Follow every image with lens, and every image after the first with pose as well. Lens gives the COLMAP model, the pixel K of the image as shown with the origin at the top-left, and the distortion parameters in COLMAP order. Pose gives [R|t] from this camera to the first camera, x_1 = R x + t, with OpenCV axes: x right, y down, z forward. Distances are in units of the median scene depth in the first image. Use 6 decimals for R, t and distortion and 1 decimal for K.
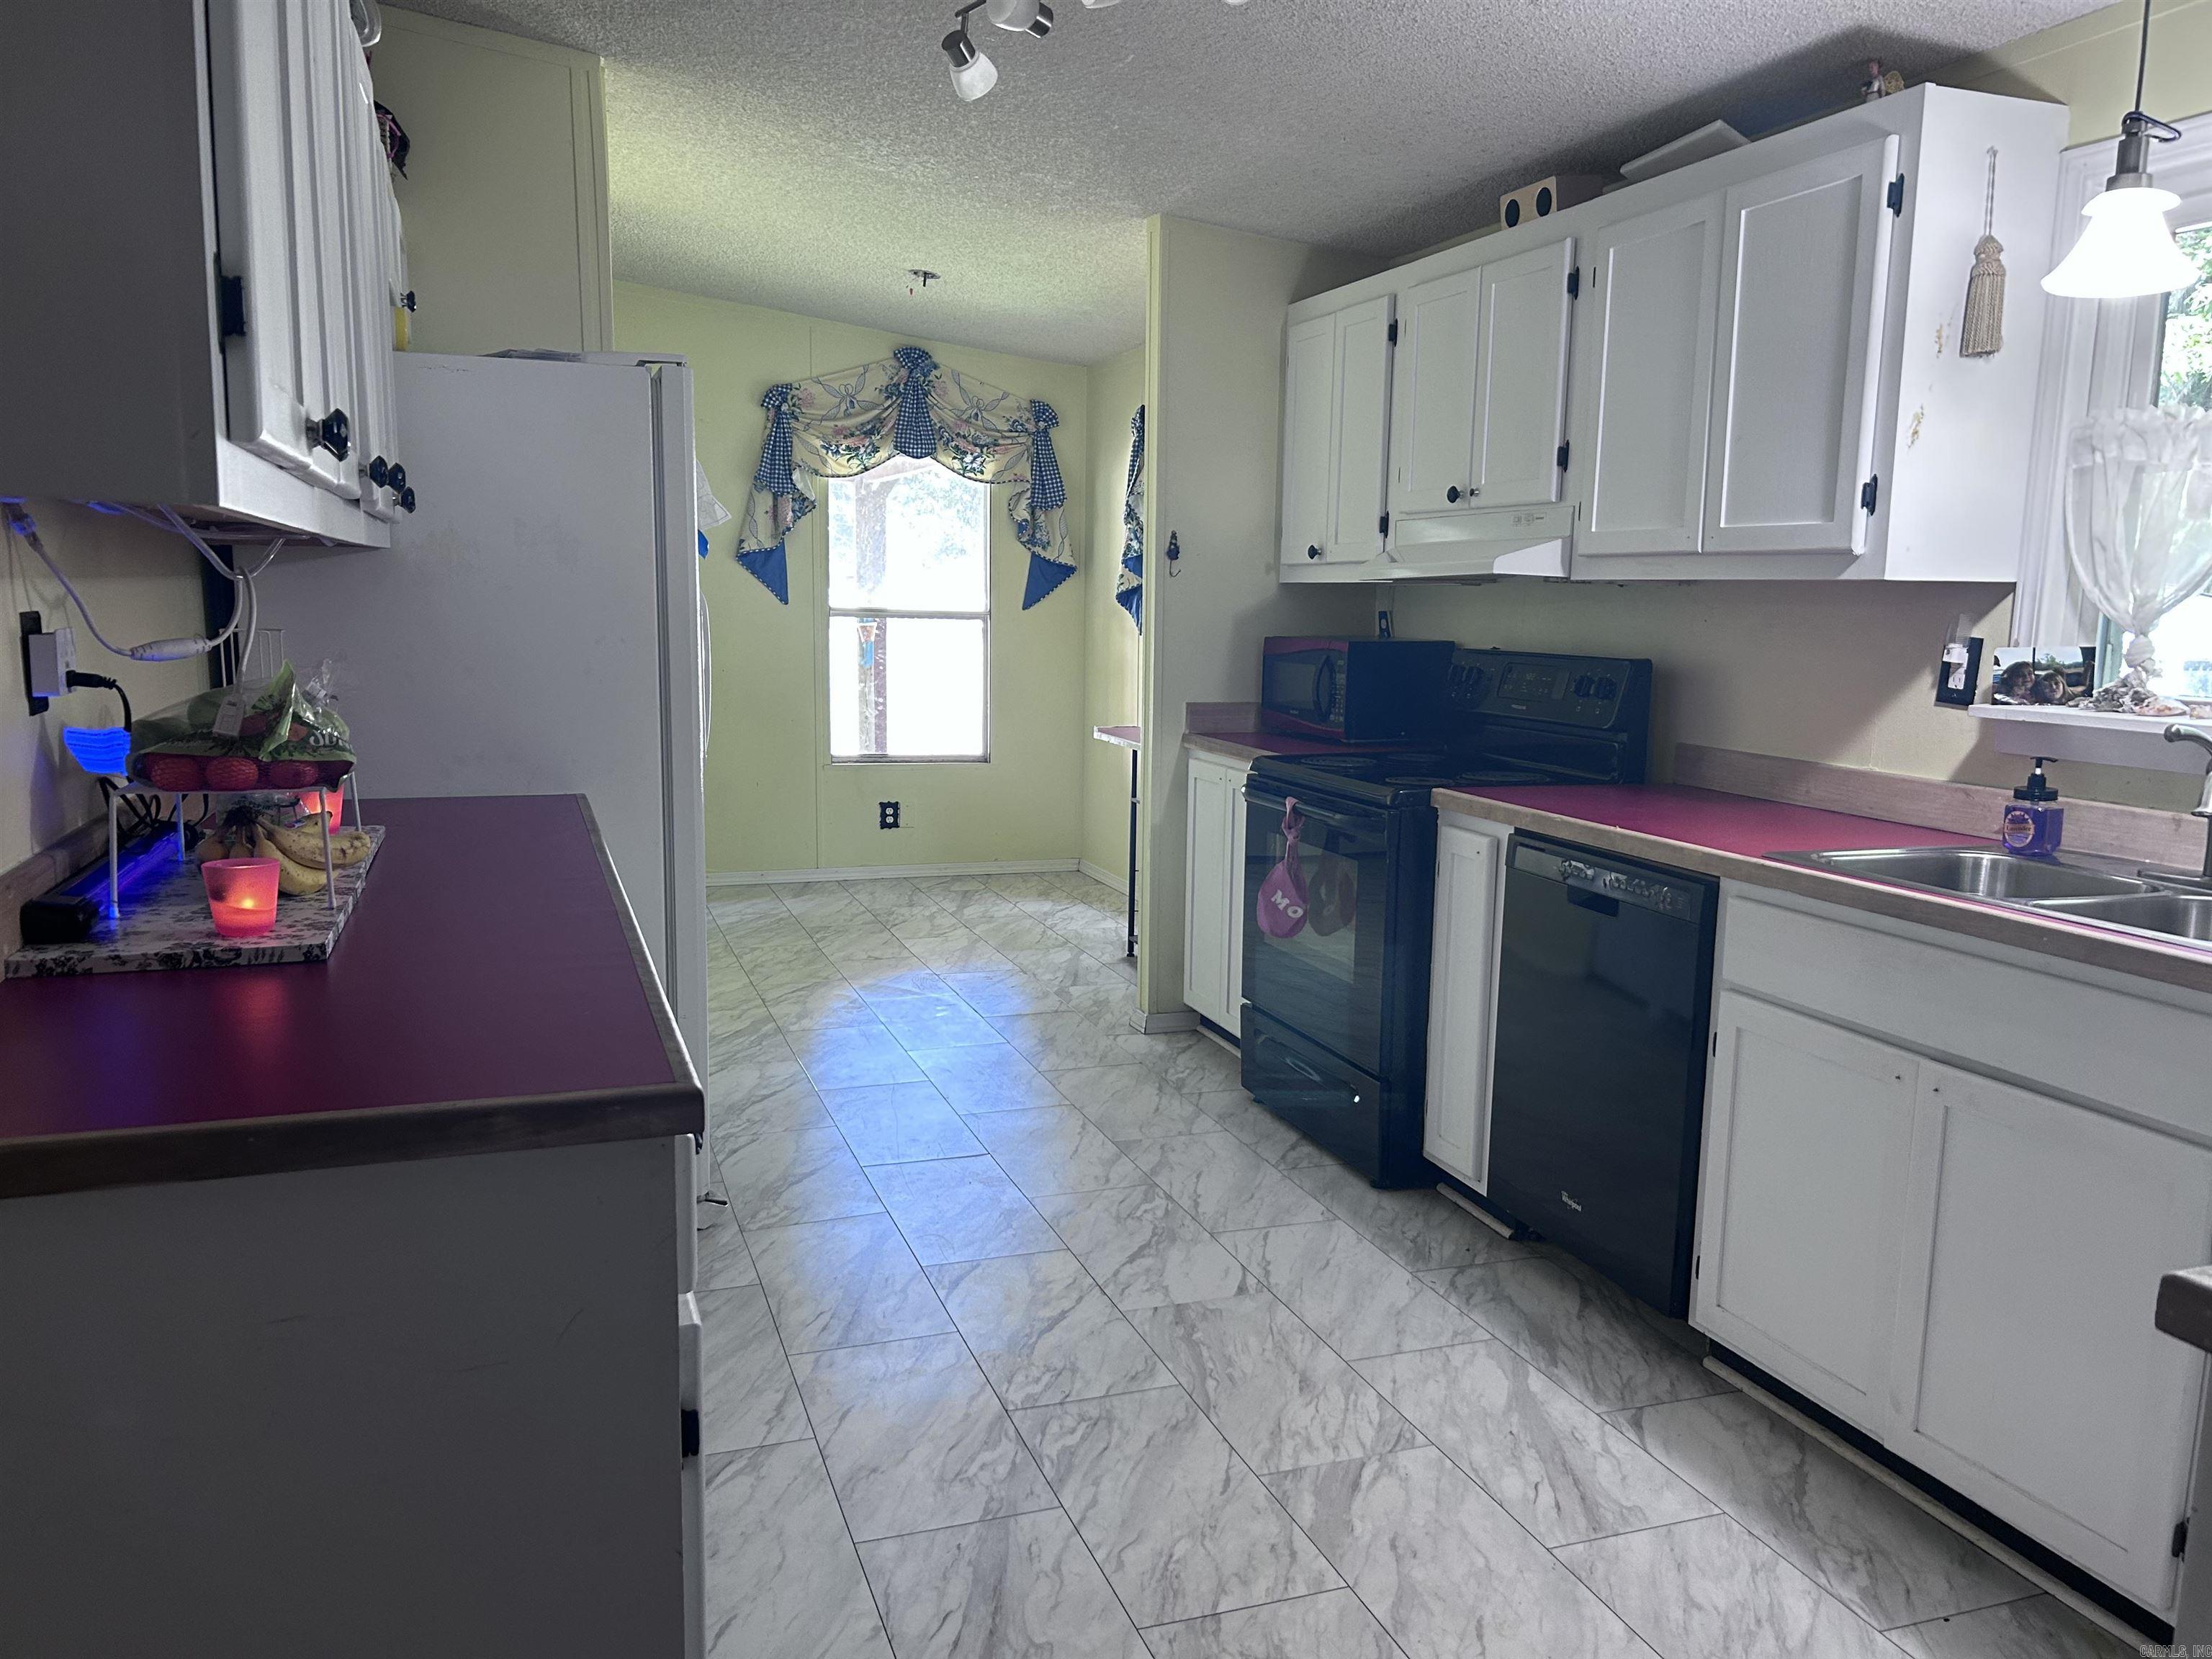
lens RADIAL K [[1680.1, 0, 1107.7], [0, 1680.1, 853.0], [0, 0, 1]] dist [0.051540, -0.044727]
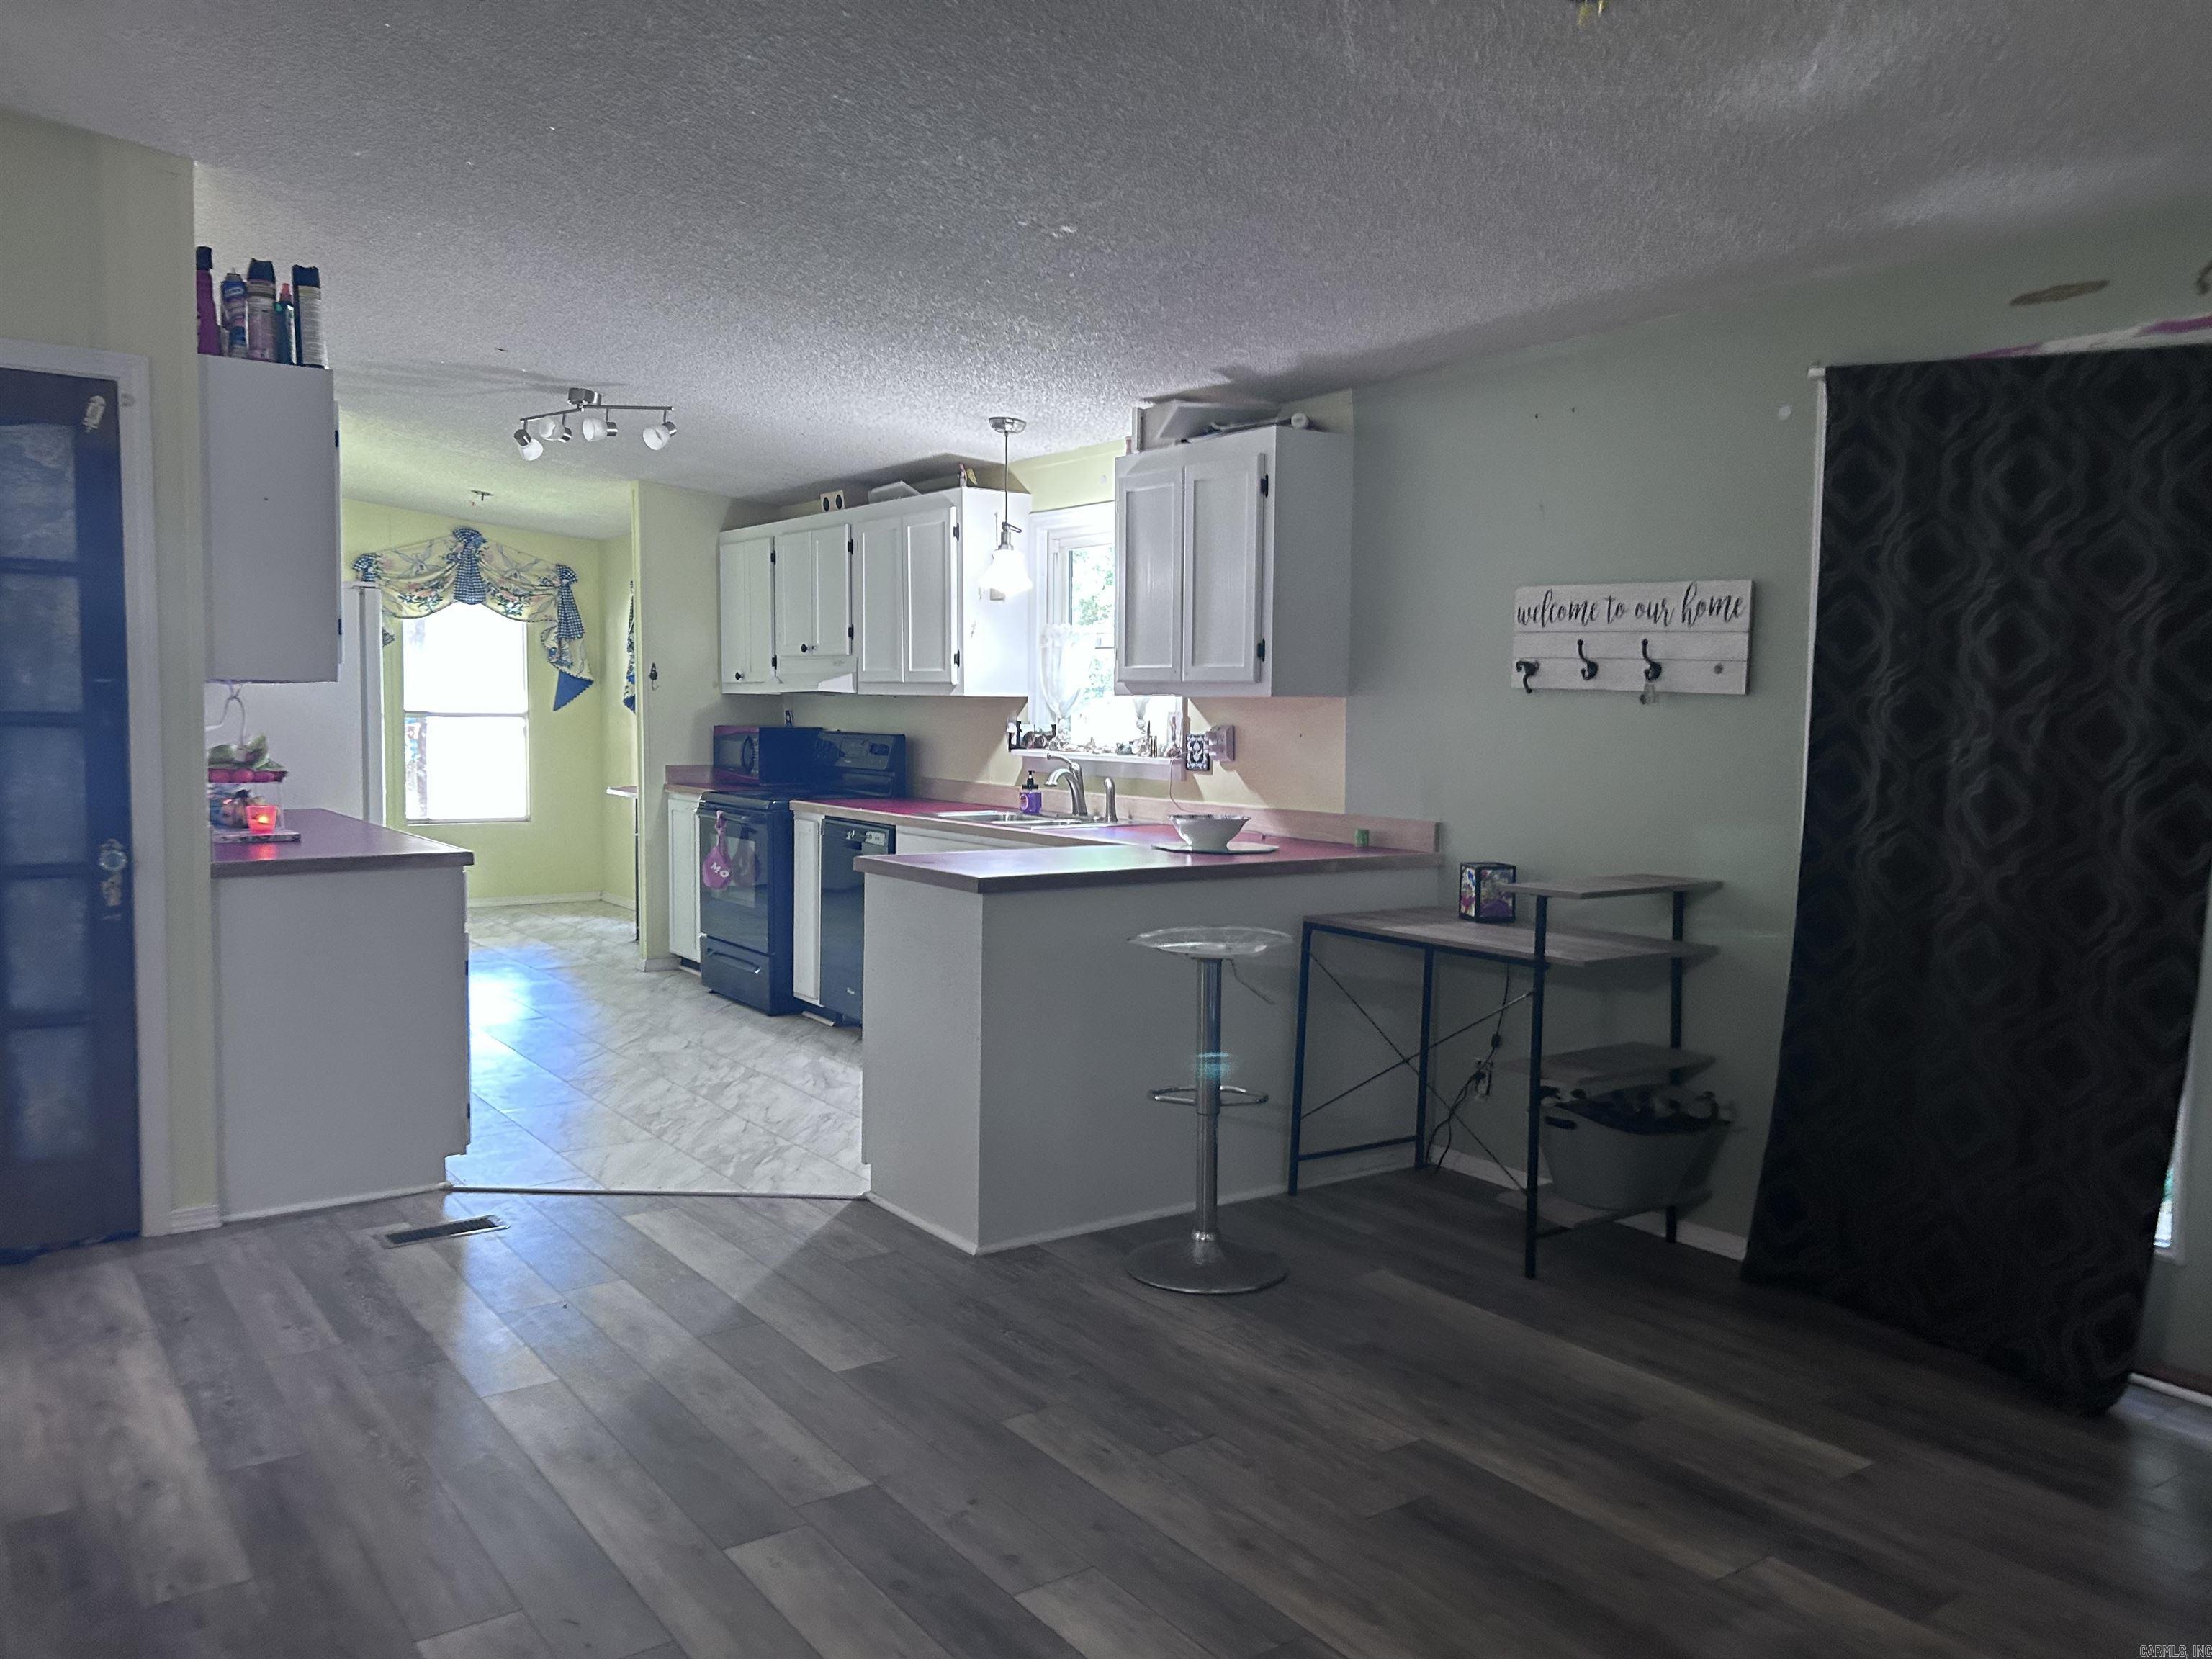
lens RADIAL K [[1680.1, 0, 1123.2], [0, 1680.1, 822.9], [0, 0, 1]] dist [0.051540, -0.044727]
pose [[0.960398, -0.025742, 0.277438, 0.023378], [0.047225, 0.996356, -0.071029, 0.135620], [-0.274599, 0.081318, 0.958114, -0.909565]]
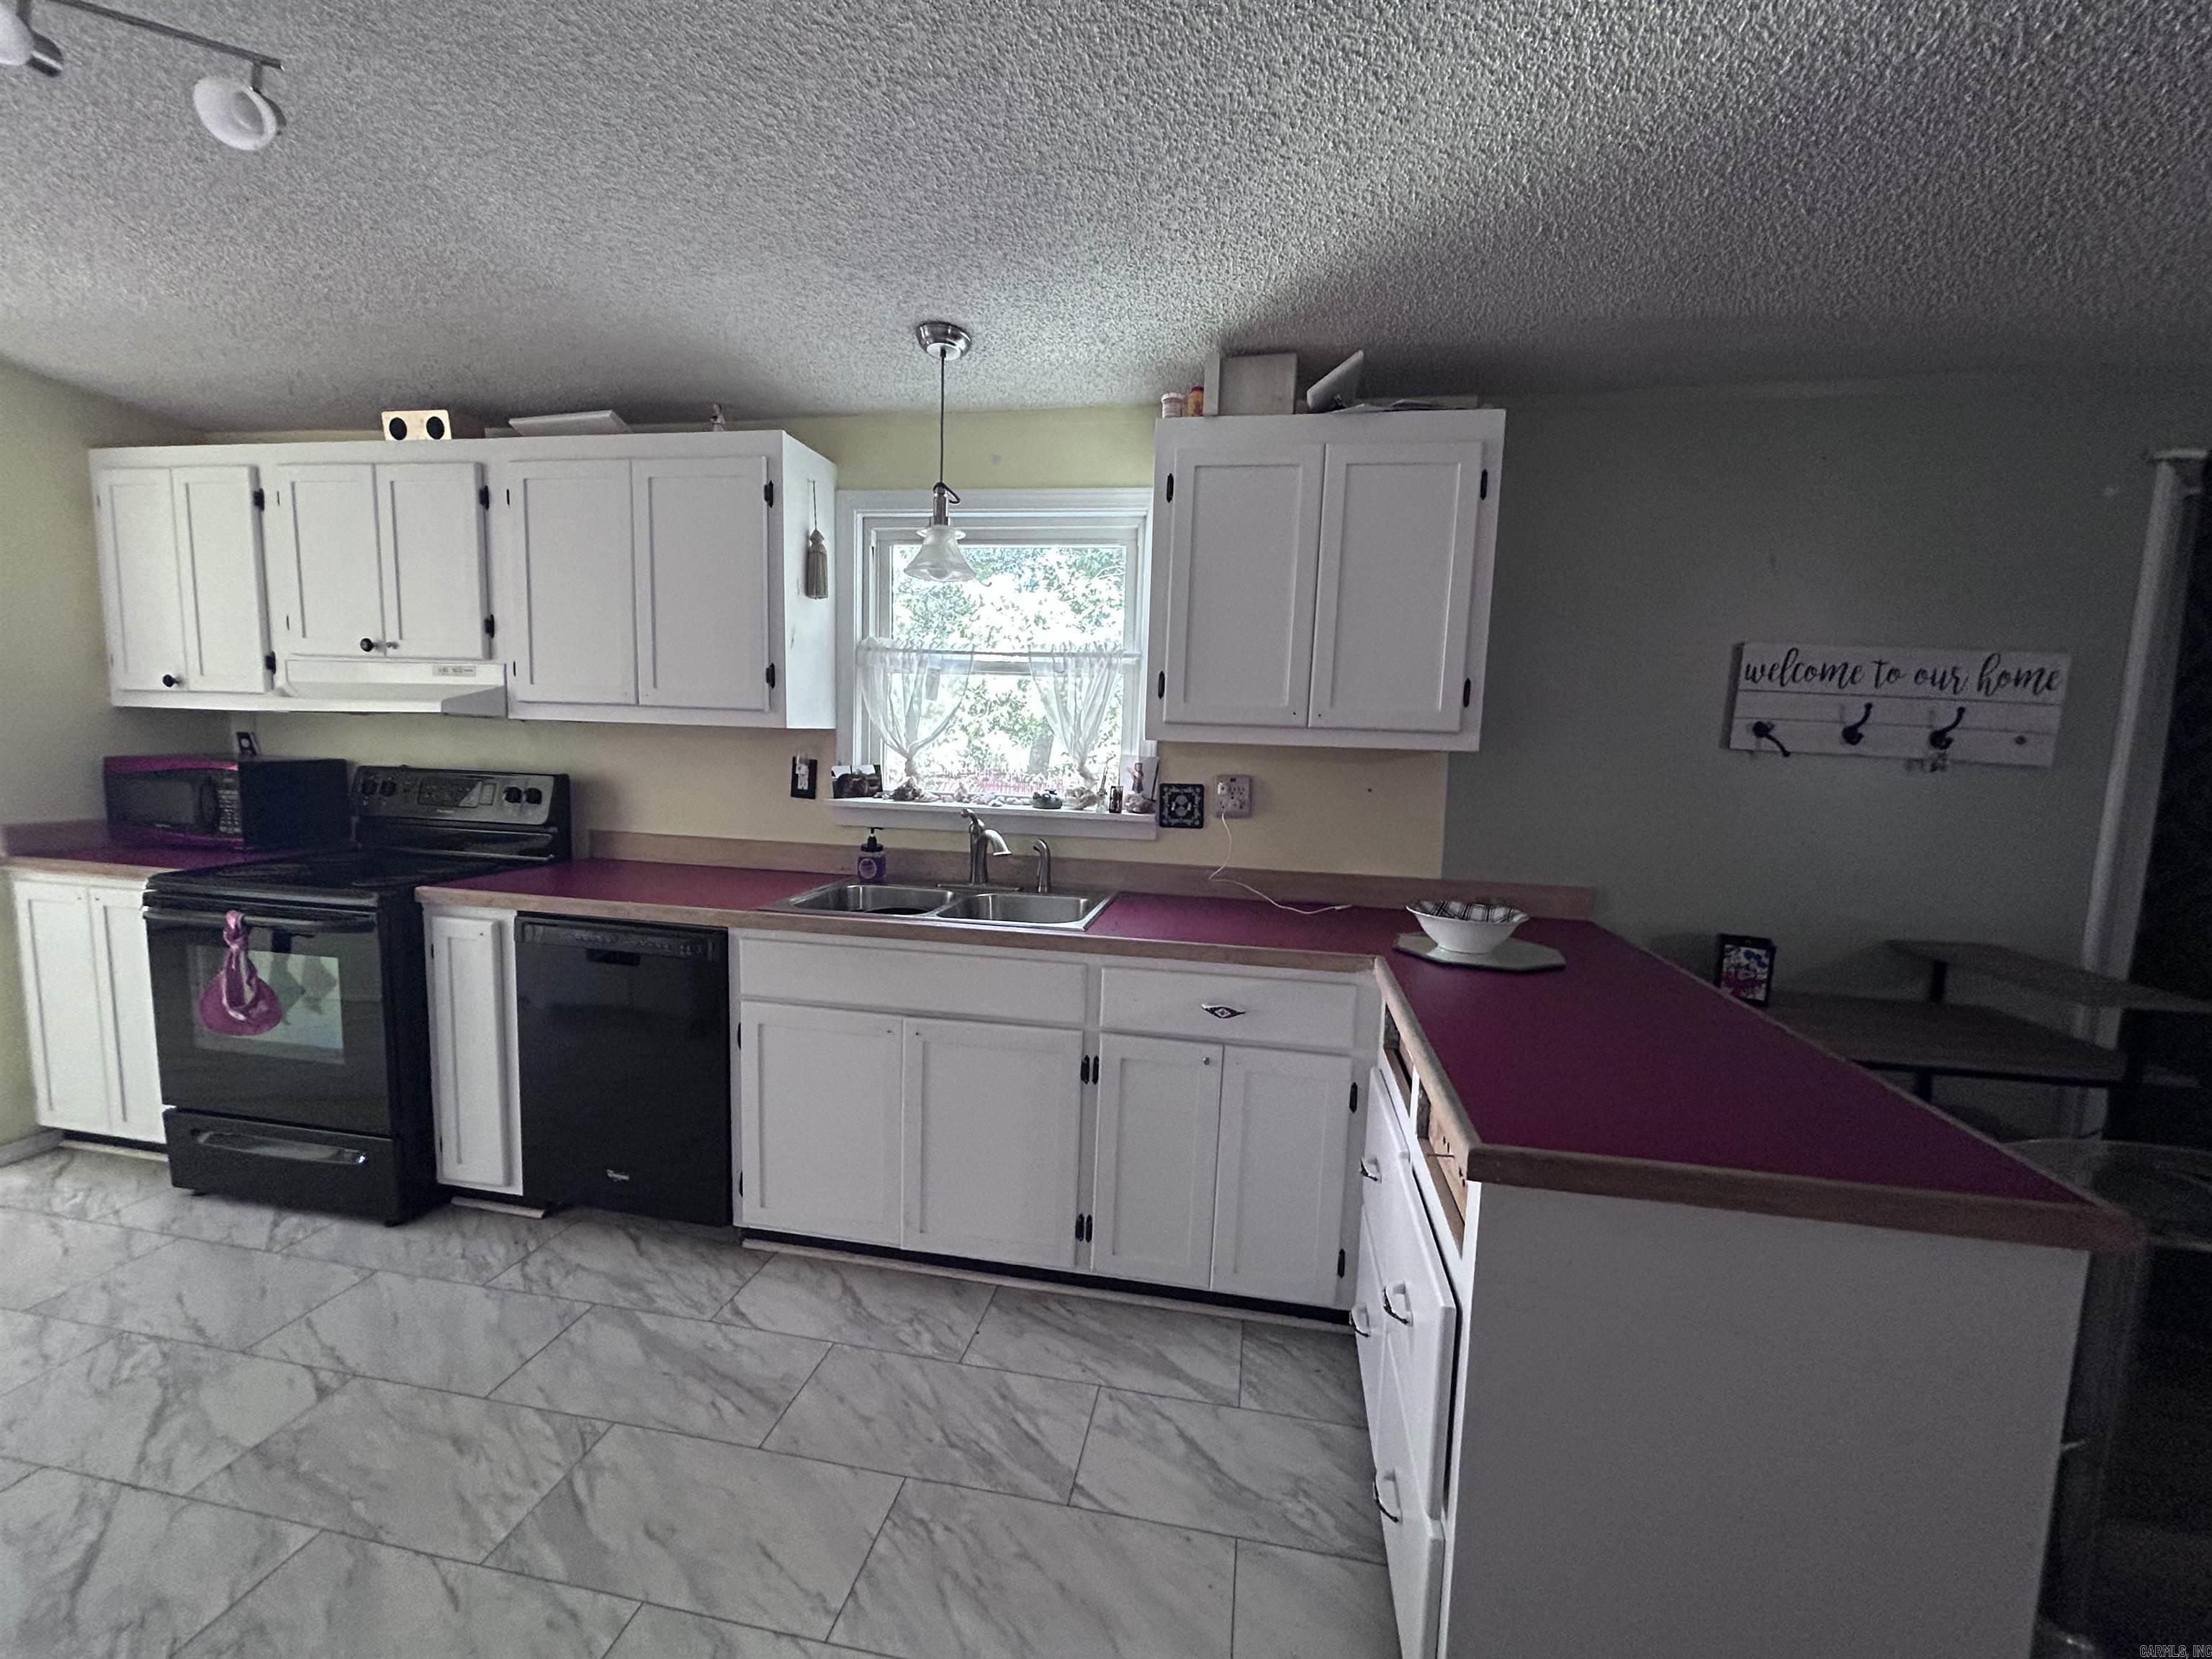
lens RADIAL K [[895.6, 0, 1110.6], [0, 895.6, 828.2], [0, 0, 1]] dist [0.002167, -0.000501]
pose [[0.494399, -0.095781, 0.863942, -0.109624], [0.108765, 0.992916, 0.047838, -0.054994], [-0.862403, 0.070315, 0.501314, 0.226643]]
